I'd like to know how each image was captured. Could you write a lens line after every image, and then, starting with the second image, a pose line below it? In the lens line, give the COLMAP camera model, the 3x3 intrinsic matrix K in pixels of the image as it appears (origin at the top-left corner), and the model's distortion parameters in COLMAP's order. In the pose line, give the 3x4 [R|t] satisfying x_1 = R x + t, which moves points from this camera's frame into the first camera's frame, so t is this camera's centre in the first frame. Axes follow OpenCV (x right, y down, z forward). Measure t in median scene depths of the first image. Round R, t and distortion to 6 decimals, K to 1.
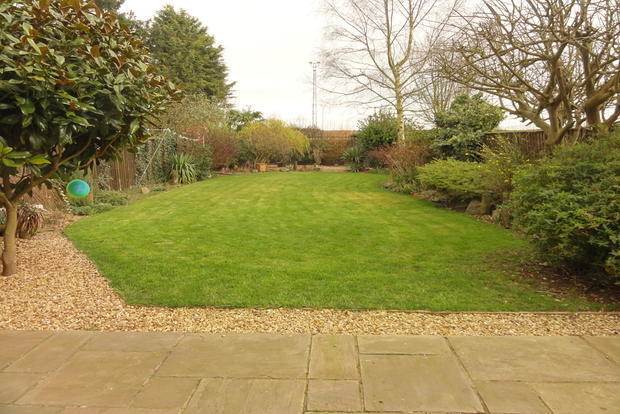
lens RADIAL K [[432.6, 0, 311.5], [0, 432.6, 220.1], [0, 0, 1]] dist [0.002537, -0.000903]
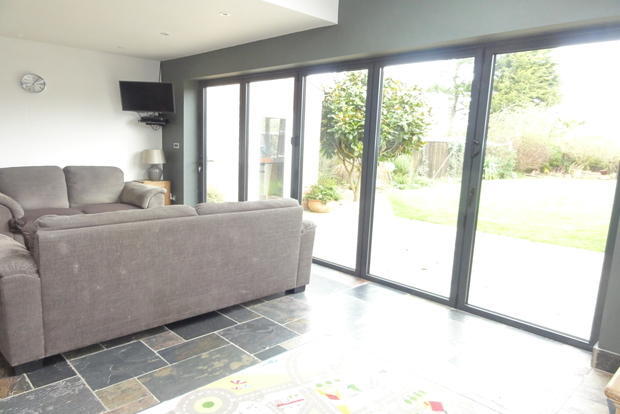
lens RADIAL K [[432.6, 0, 311.5], [0, 432.6, 220.1], [0, 0, 1]] dist [0.002537, -0.000903]
pose [[0.731066, 0.147306, -0.666215, 0.272922], [-0.150516, 0.987180, 0.053106, 0.057970], [0.665497, 0.061452, 0.743866, -0.353493]]
